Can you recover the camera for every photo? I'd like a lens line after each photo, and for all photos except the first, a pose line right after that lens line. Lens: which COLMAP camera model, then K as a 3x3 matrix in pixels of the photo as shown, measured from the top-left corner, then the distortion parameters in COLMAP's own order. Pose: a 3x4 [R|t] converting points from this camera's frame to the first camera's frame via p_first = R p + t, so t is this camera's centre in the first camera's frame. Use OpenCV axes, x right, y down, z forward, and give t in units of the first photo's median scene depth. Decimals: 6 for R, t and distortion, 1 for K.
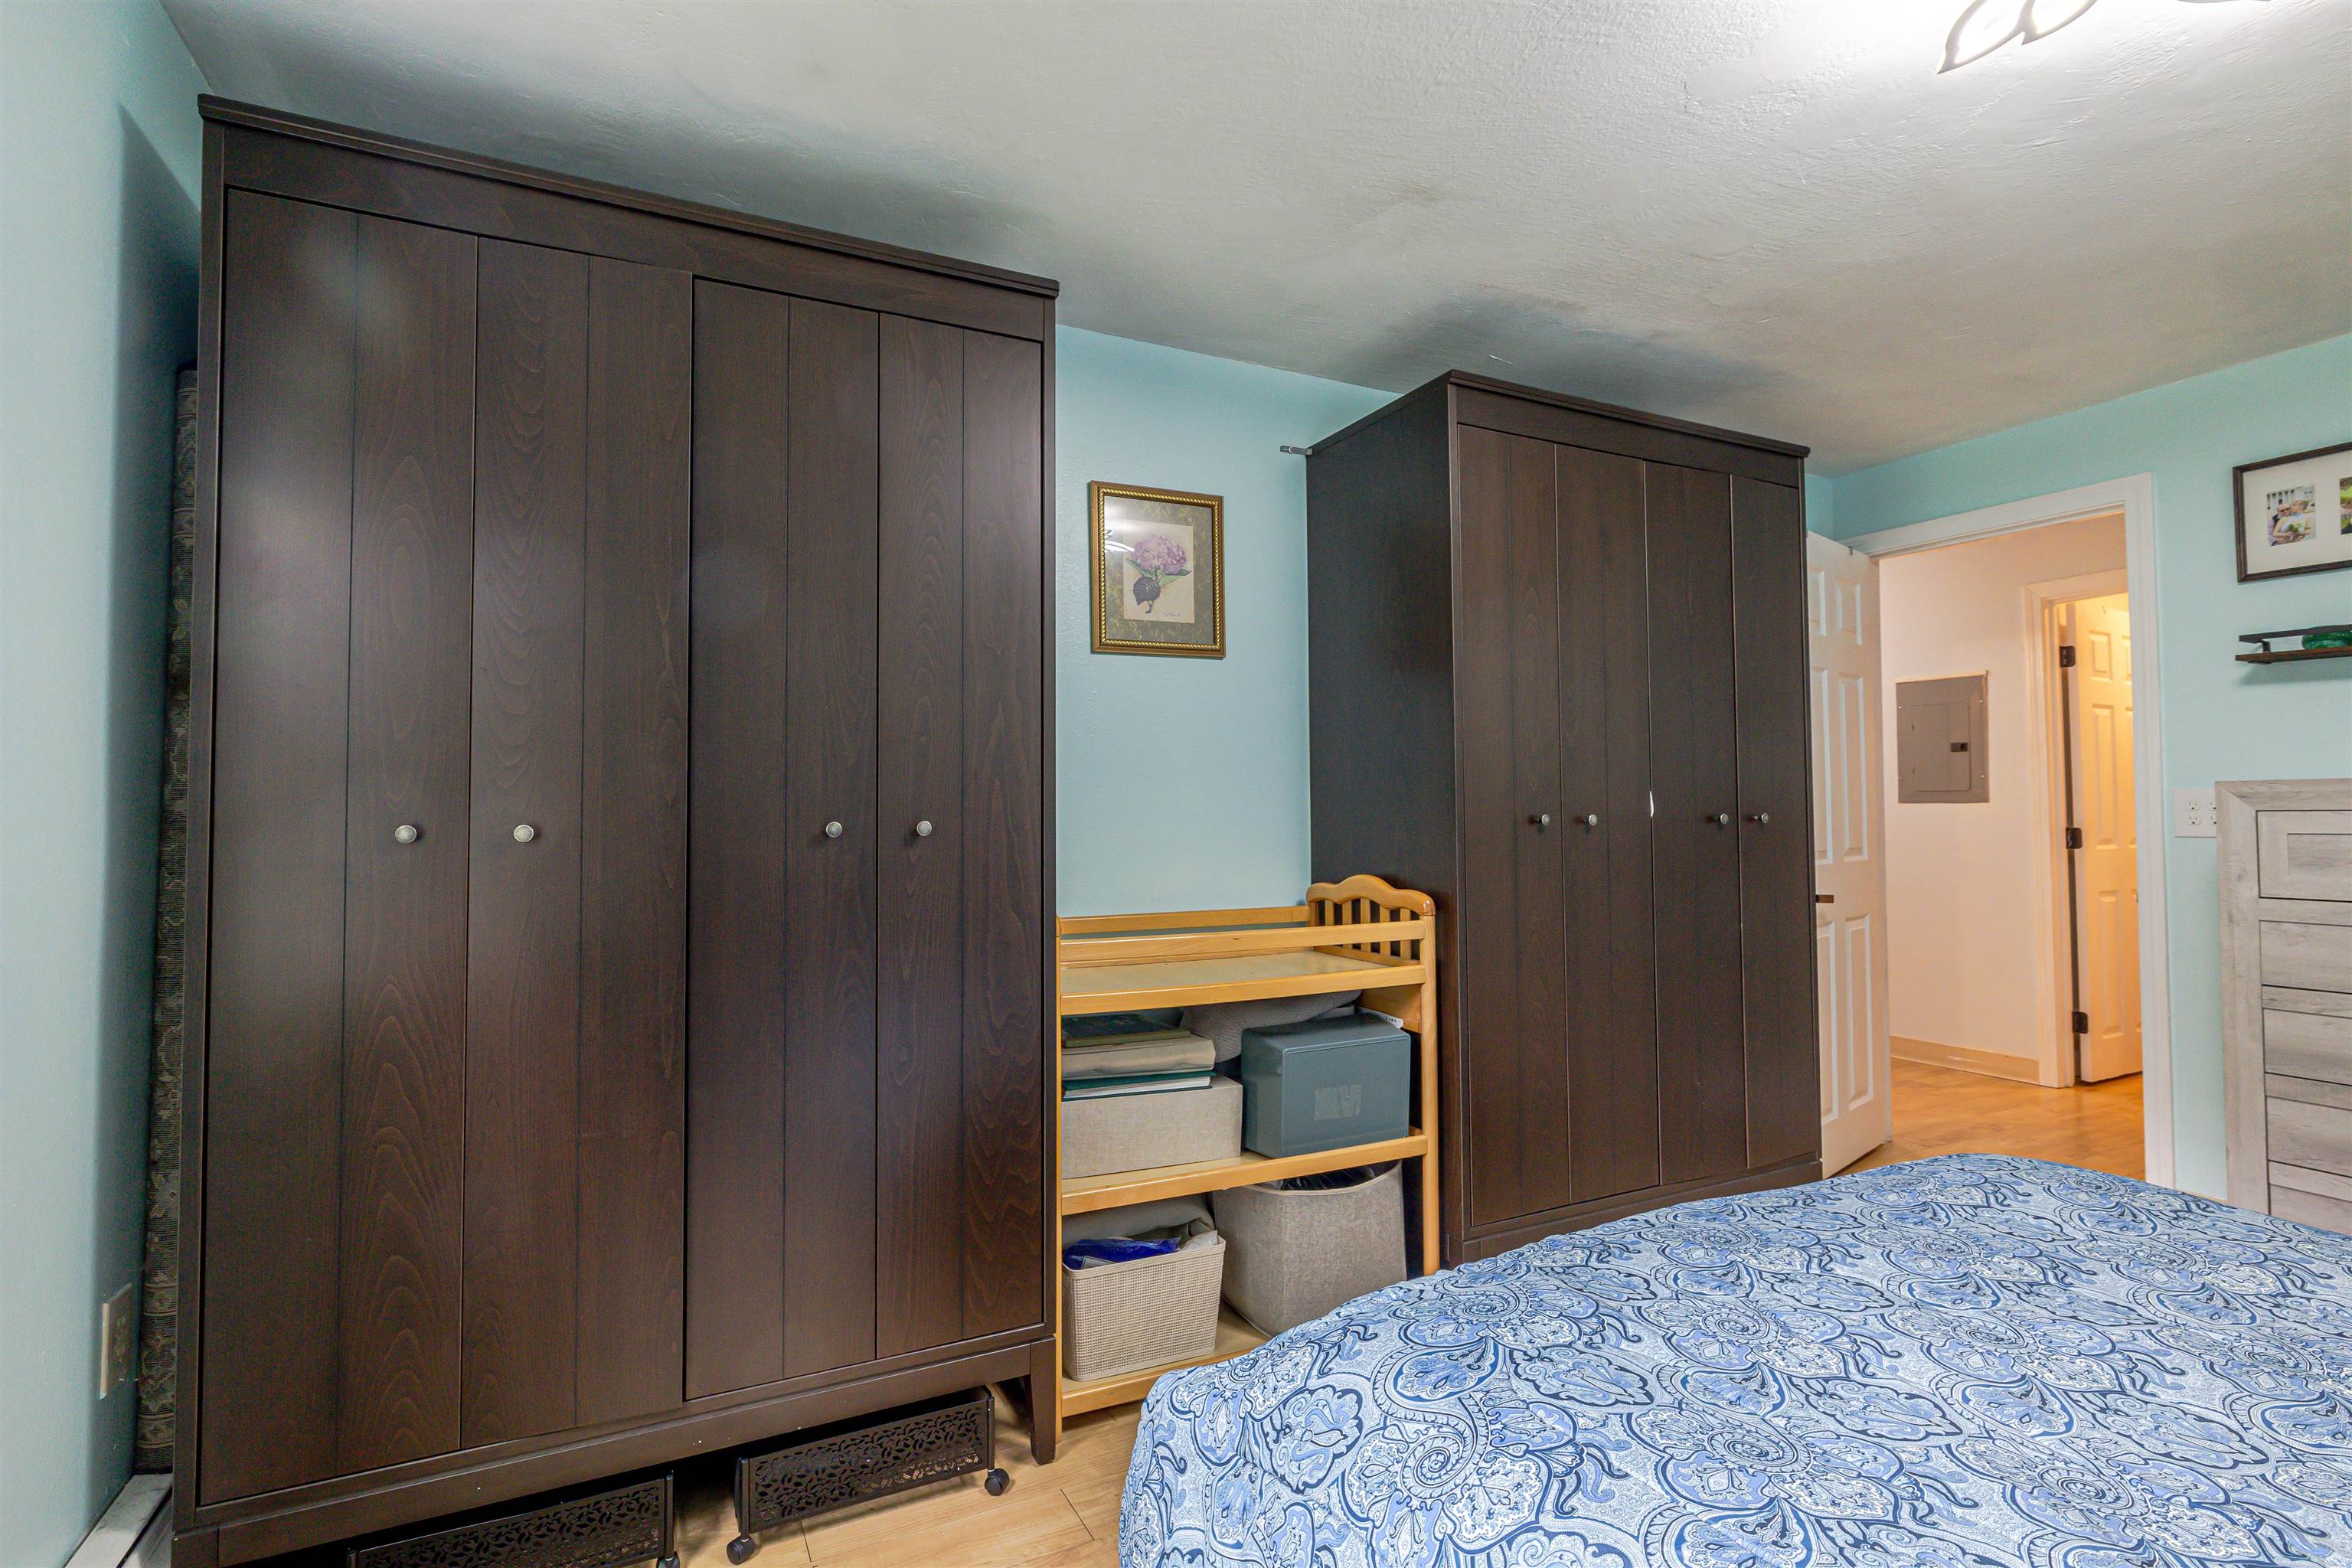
lens RADIAL K [[1112.5, 0, 1172.6], [0, 1112.5, 780.0], [0, 0, 1]] dist [-0.009281, 0.002712]
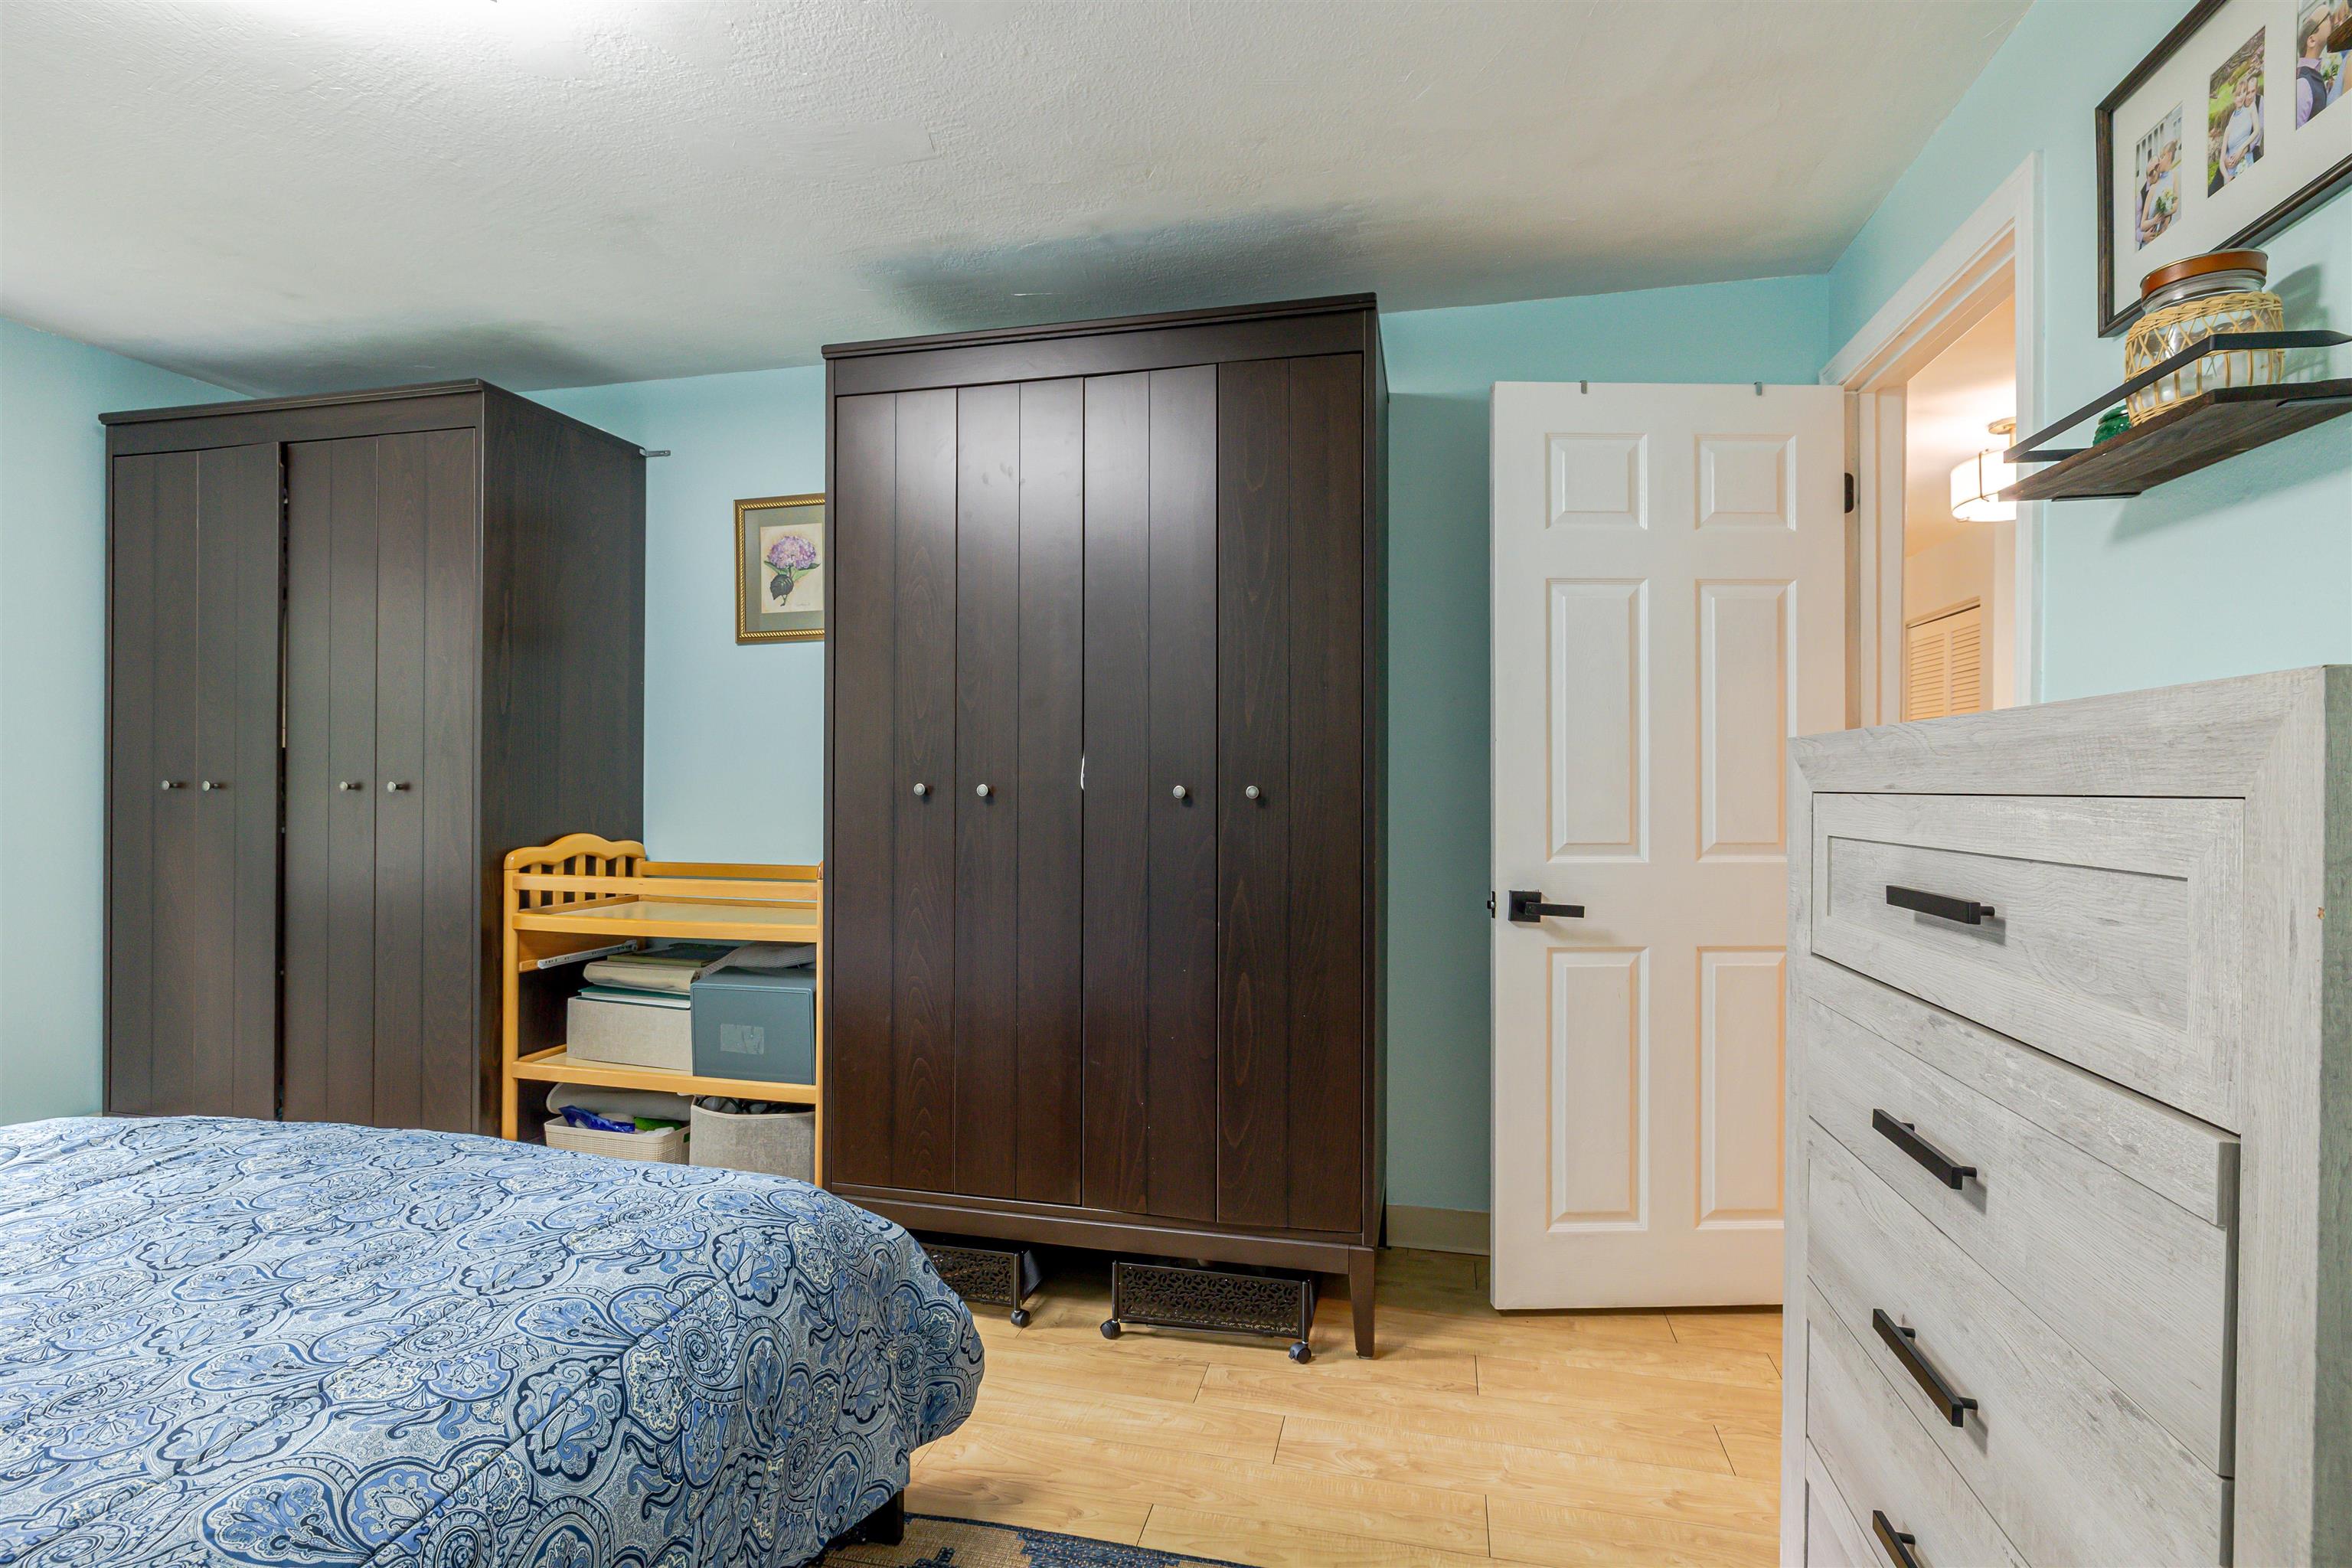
lens RADIAL K [[1112.5, 0, 1175.9], [0, 1112.5, 778.5], [0, 0, 1]] dist [-0.009281, 0.002712]
pose [[0.770598, 0.008887, -0.637260, 1.128844], [0.008667, 0.999664, 0.024422, 0.005097], [0.637263, -0.024343, 0.770262, 0.403342]]
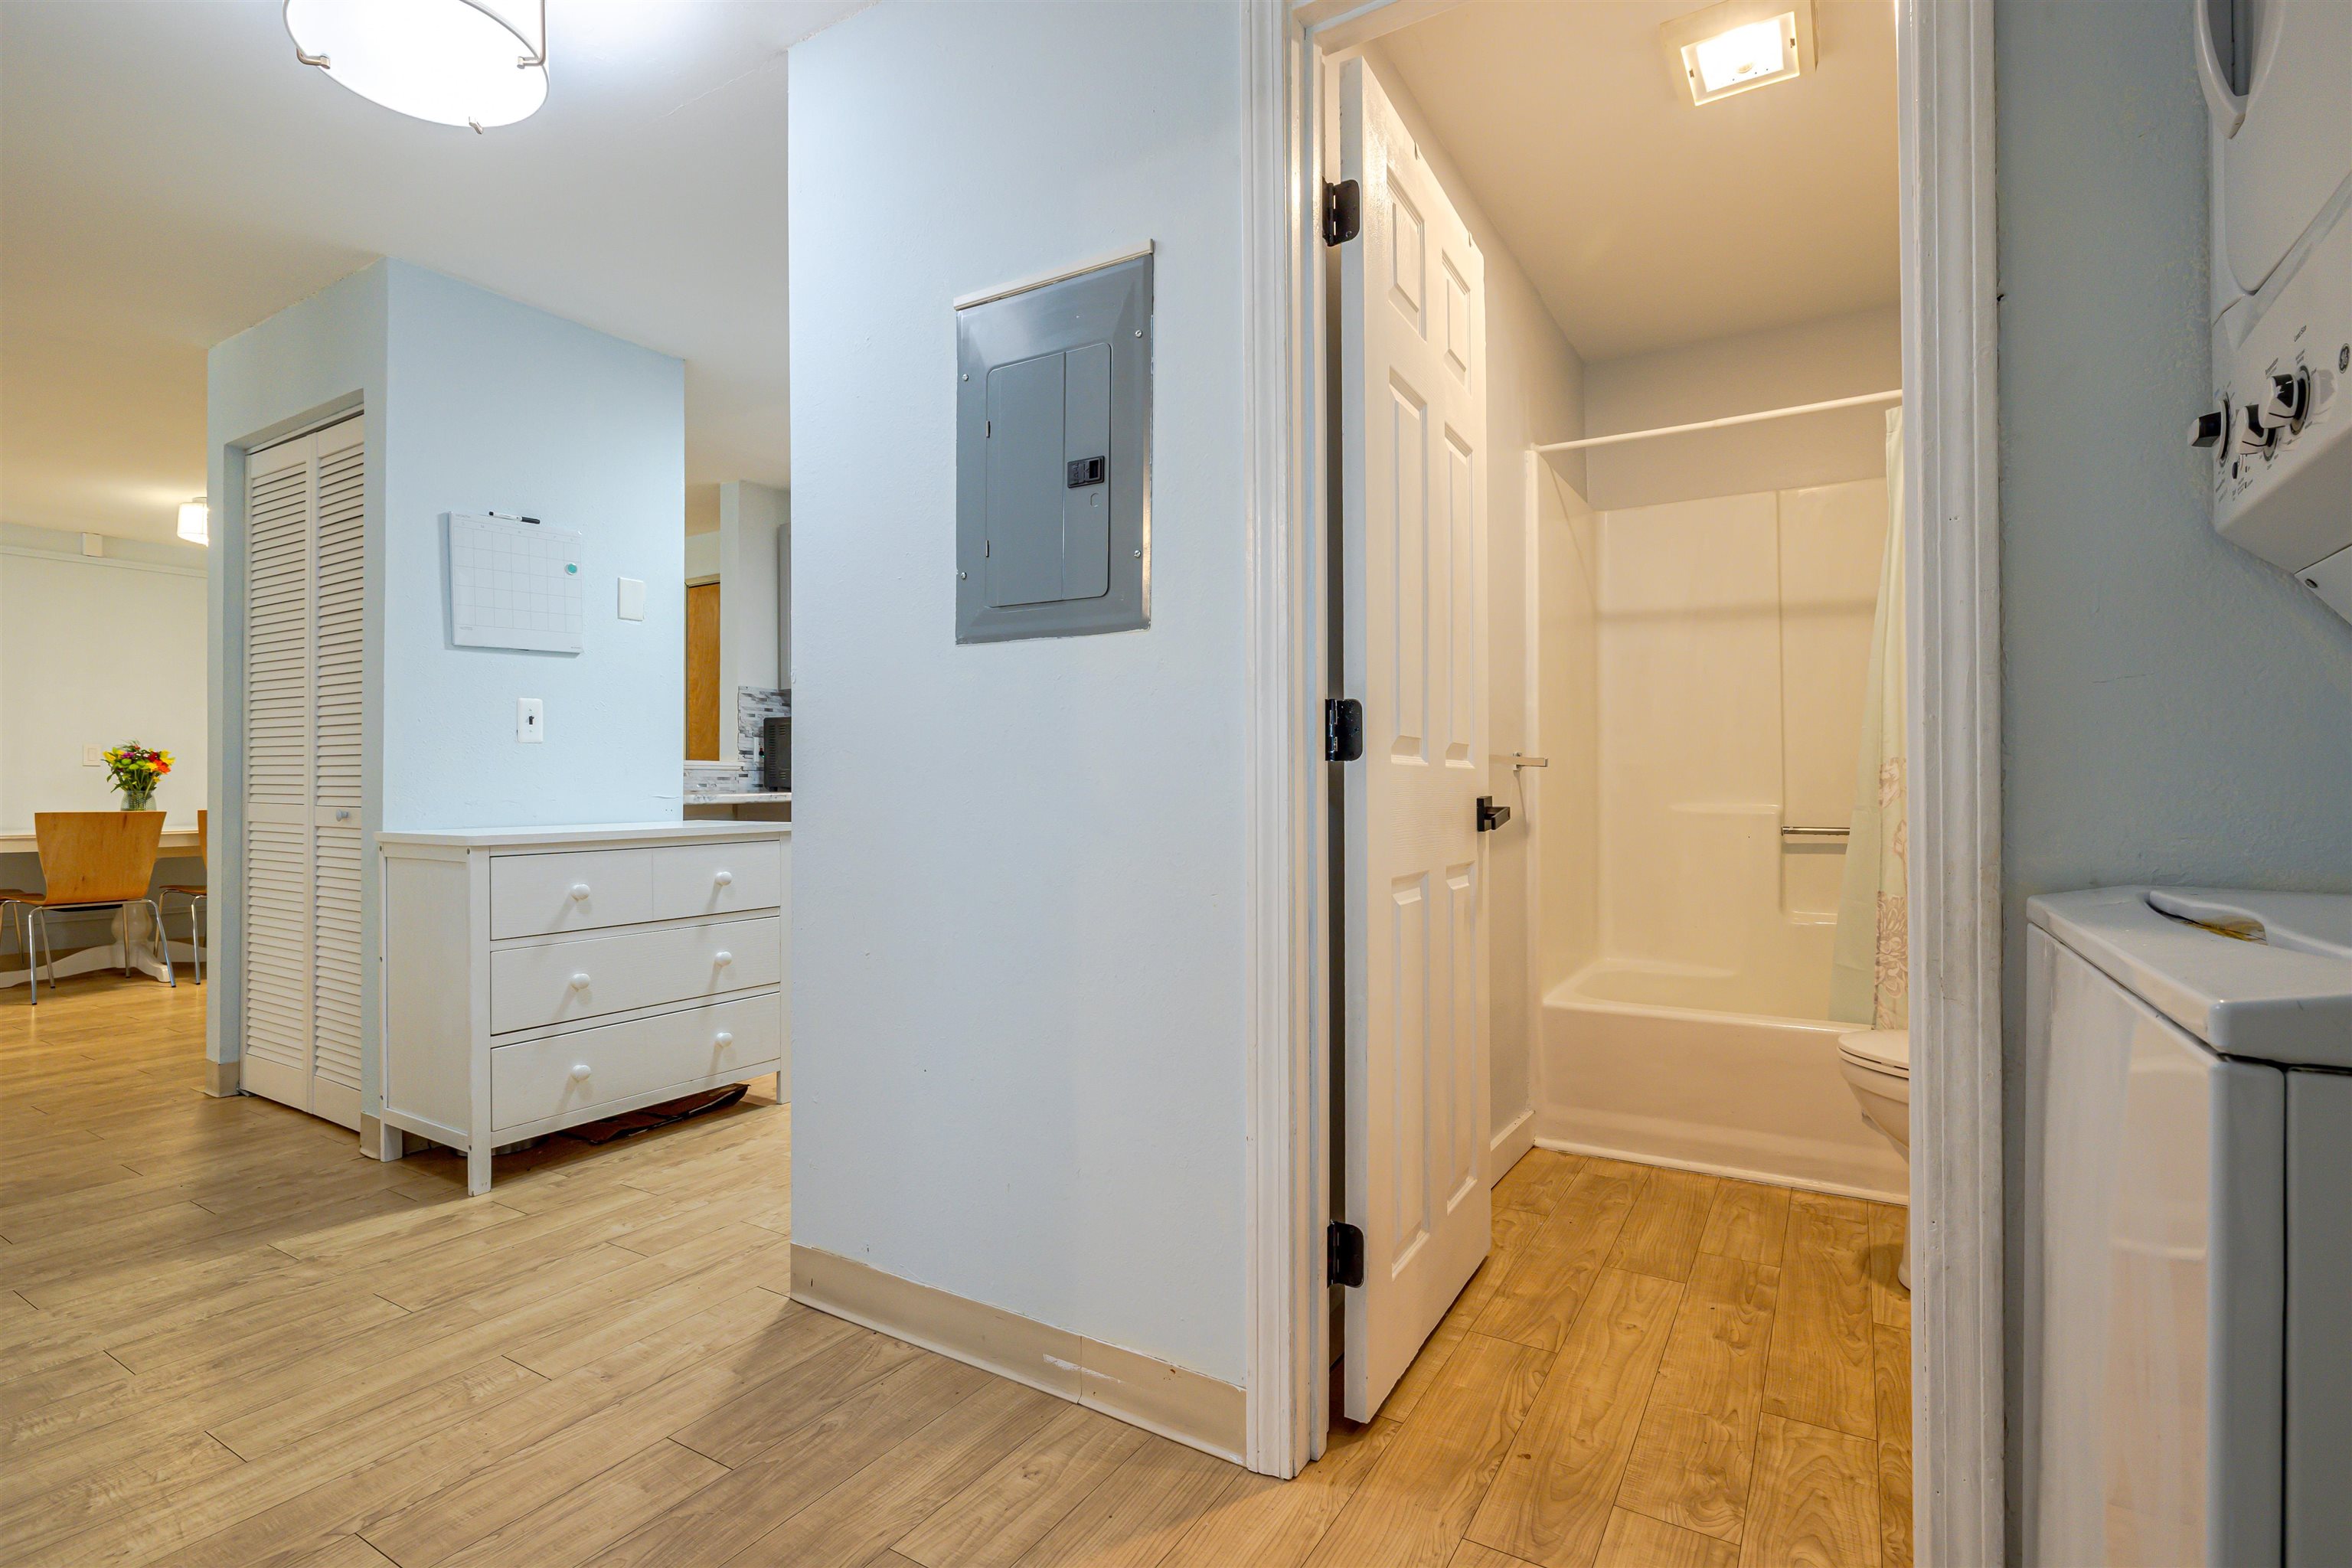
lens RADIAL K [[1112.5, 0, 1180.9], [0, 1112.5, 779.0], [0, 0, 1]] dist [-0.009281, 0.002712]
pose [[0.847359, 0.006612, 0.530980, 1.082744], [-0.020835, 0.999567, 0.020801, 0.114271], [-0.530612, -0.028689, 0.847129, 1.351219]]
